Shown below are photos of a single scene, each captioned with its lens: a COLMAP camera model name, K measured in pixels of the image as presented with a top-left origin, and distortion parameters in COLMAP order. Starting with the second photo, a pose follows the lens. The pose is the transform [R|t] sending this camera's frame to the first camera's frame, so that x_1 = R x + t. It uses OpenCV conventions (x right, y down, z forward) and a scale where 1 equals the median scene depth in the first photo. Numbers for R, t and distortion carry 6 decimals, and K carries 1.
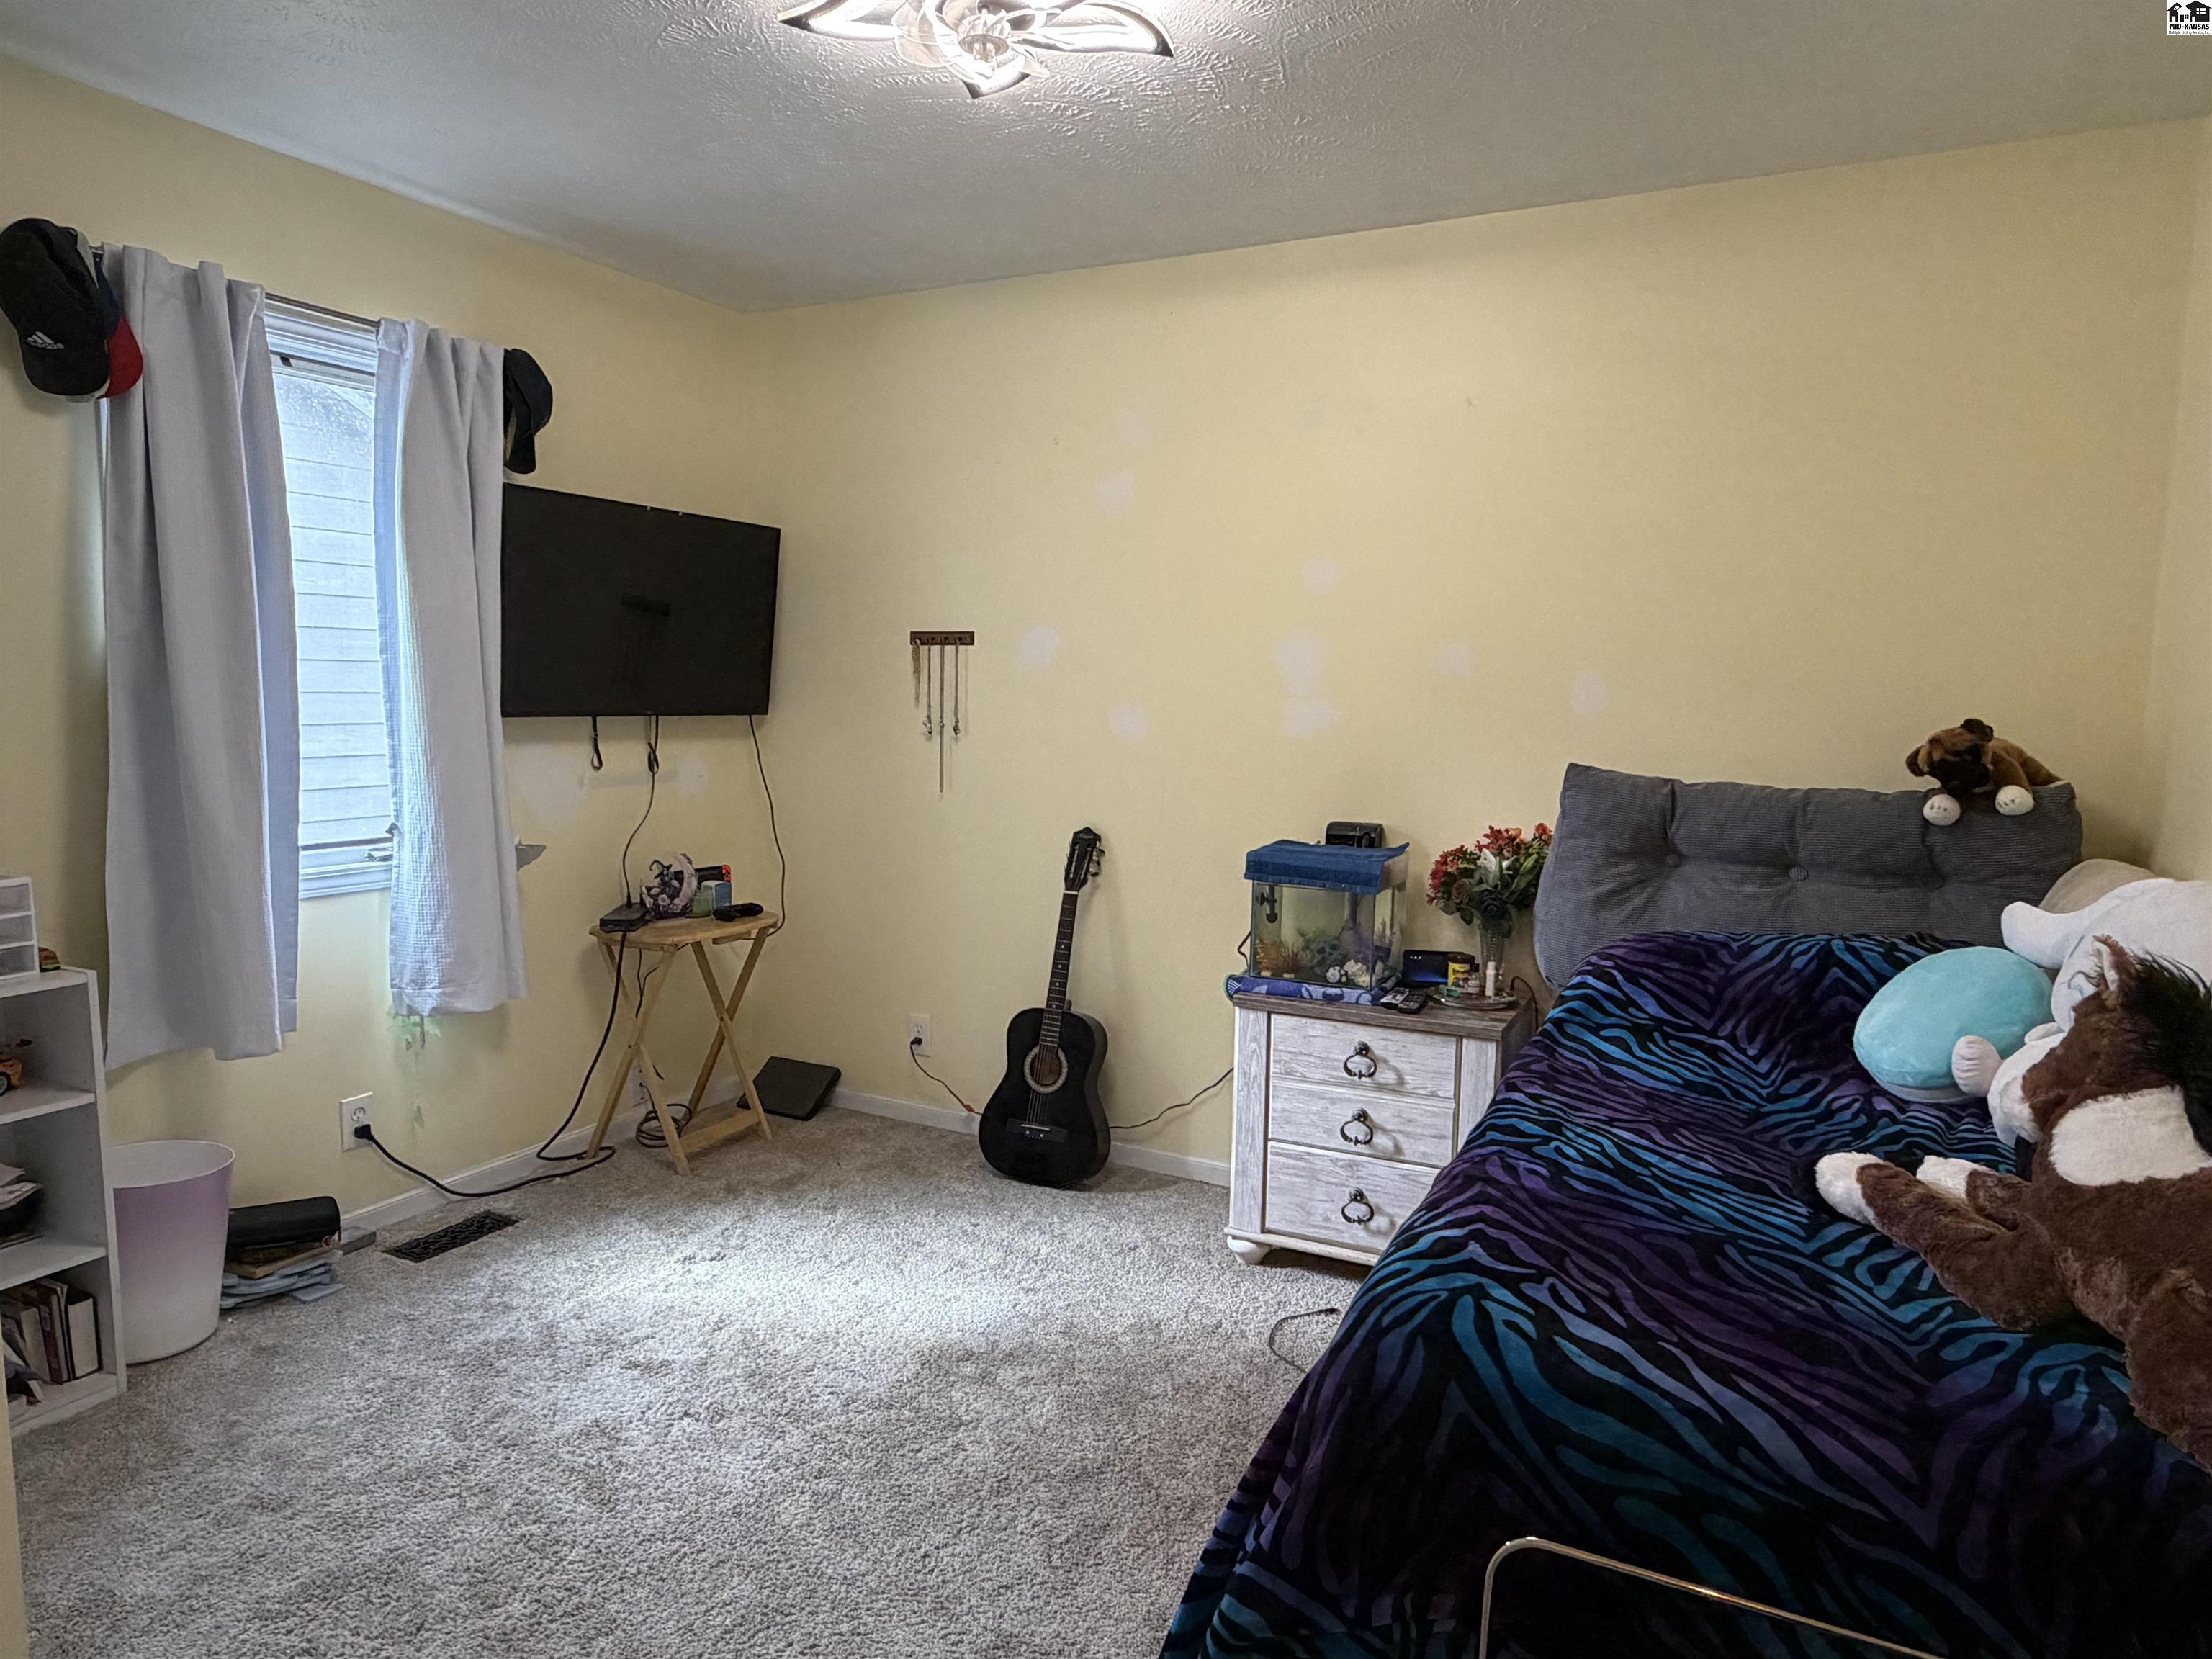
lens RADIAL K [[1376.5, 0, 1106.0], [0, 1376.5, 829.5], [0, 0, 1]] dist [-0.019200, -0.001267]
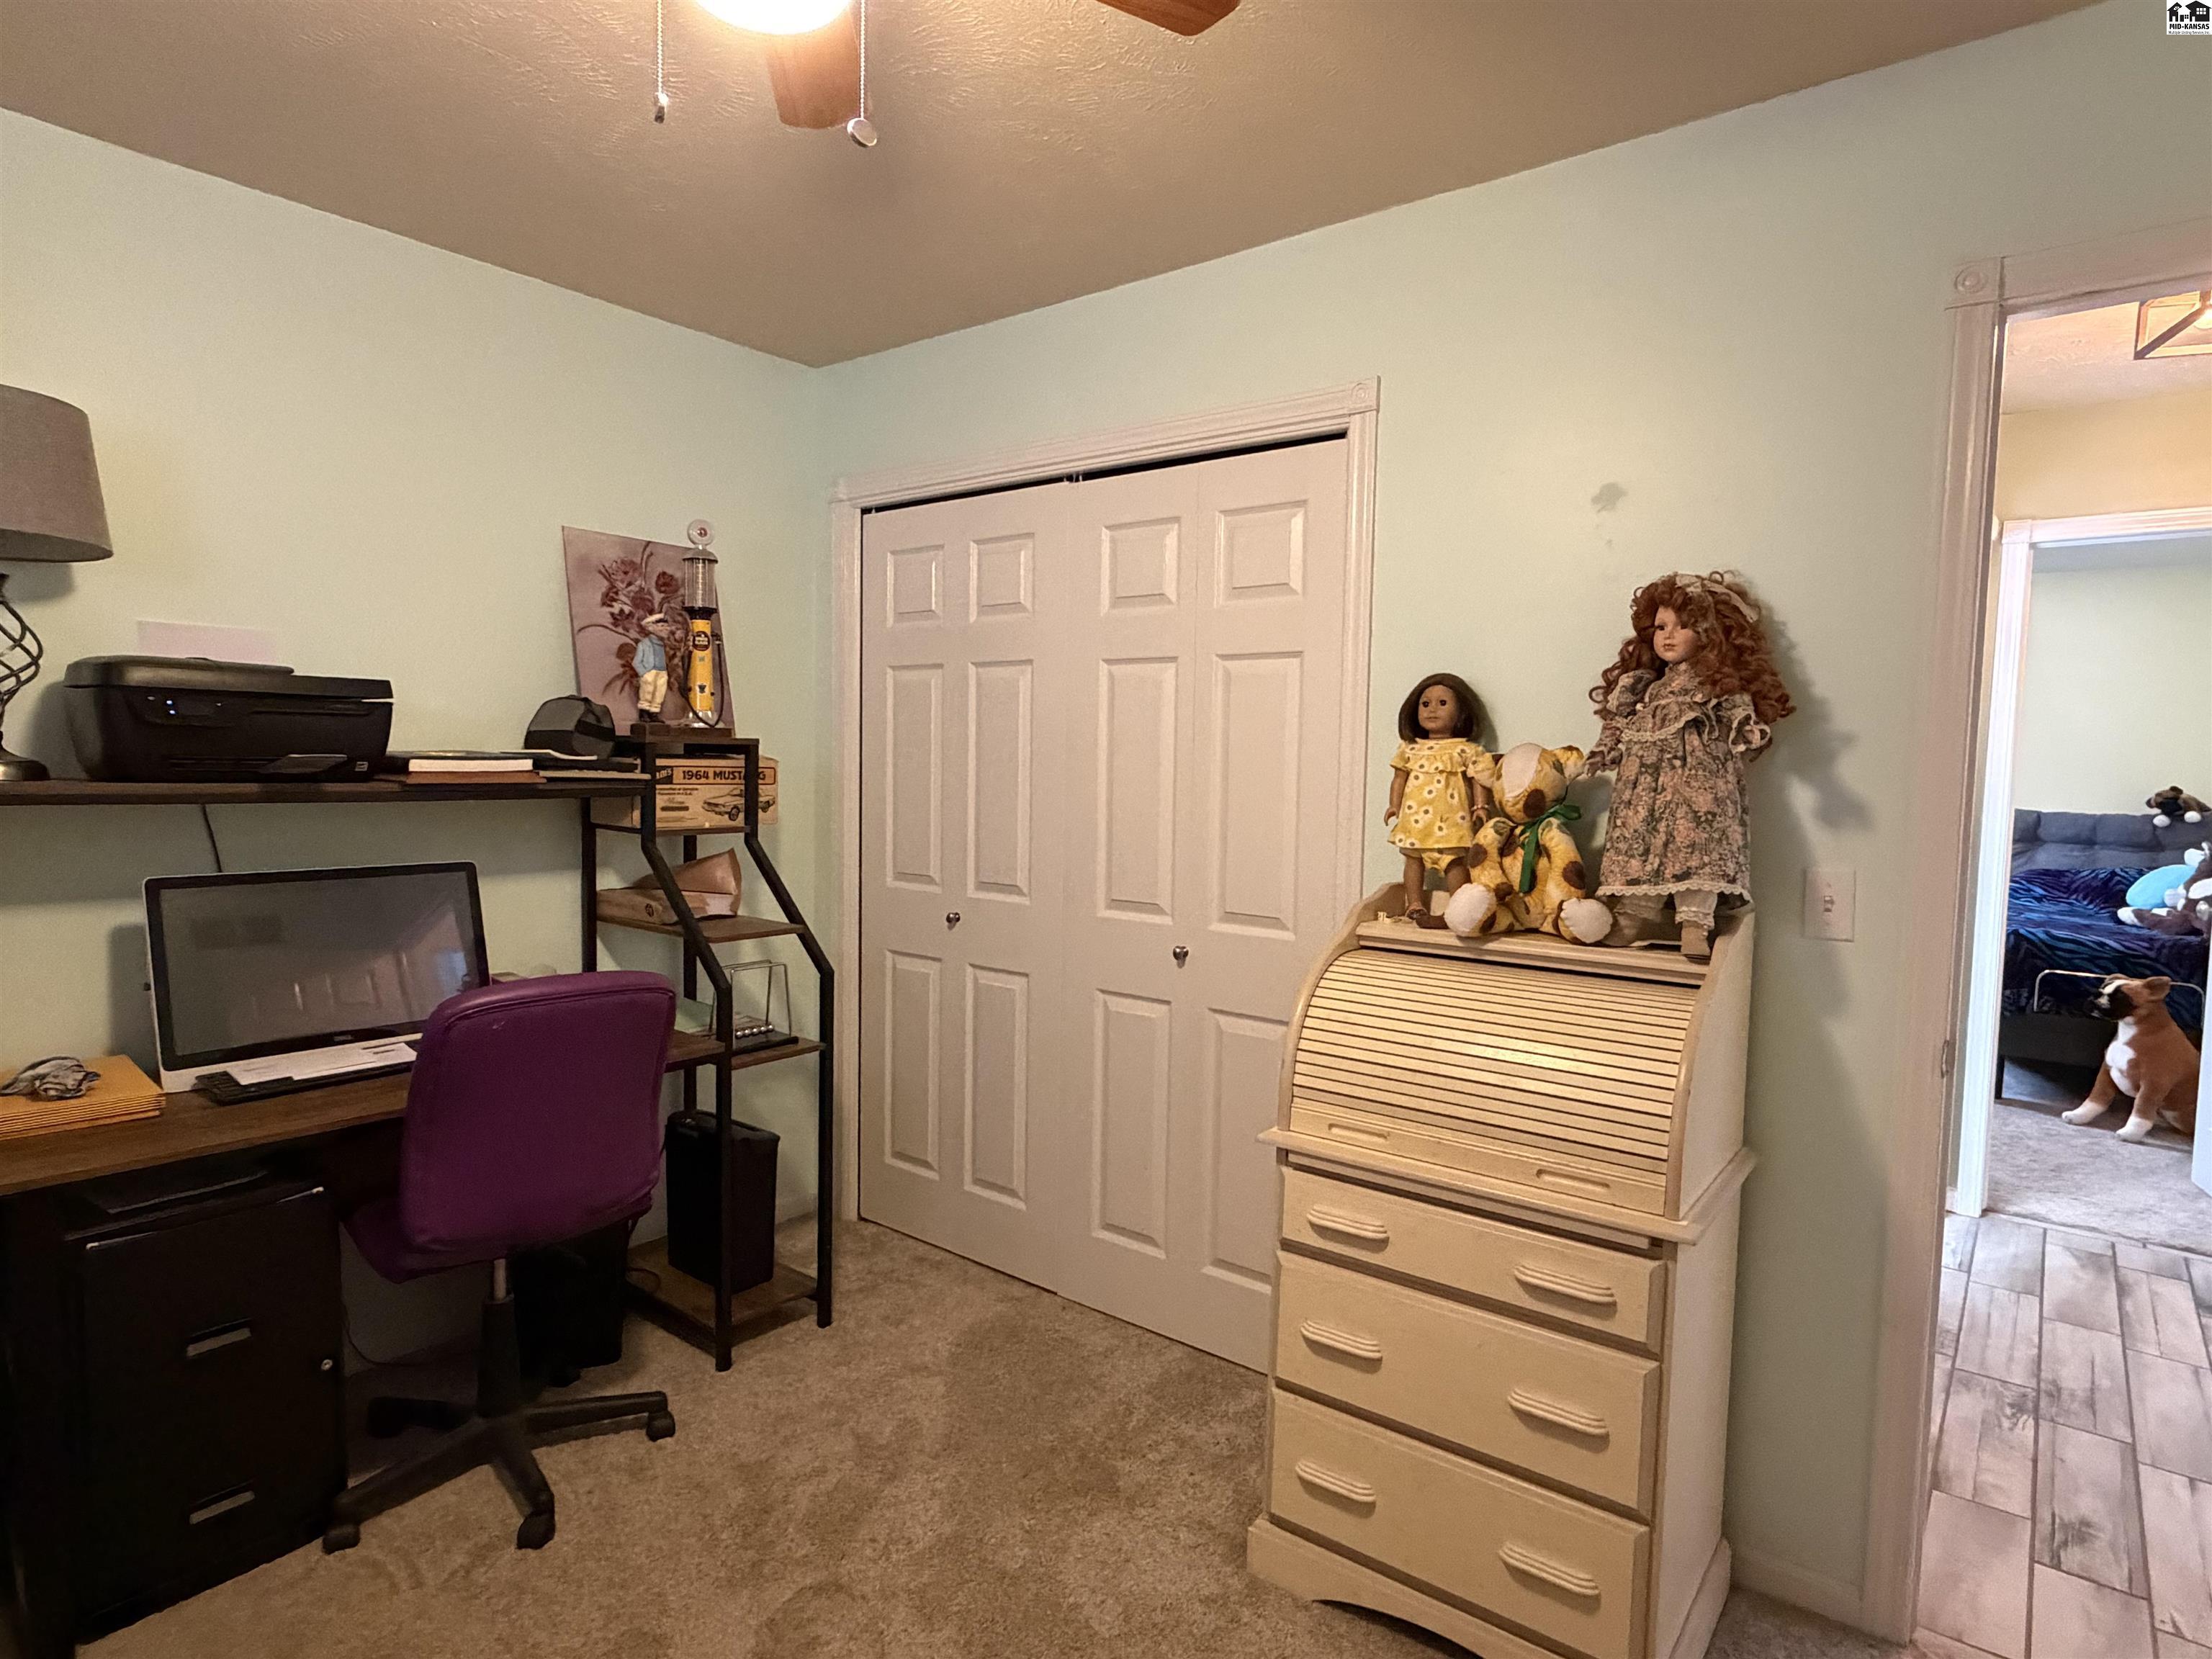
lens RADIAL K [[1224.5, 0, 1106.0], [0, 1224.5, 829.5], [0, 0, 1]] dist [-0.000837, 0.000007]
pose [[0.984158, 0.012025, -0.176884, -0.993951], [-0.019552, 0.998973, -0.040873, 0.141500], [0.176211, 0.043684, 0.983383, -1.713293]]
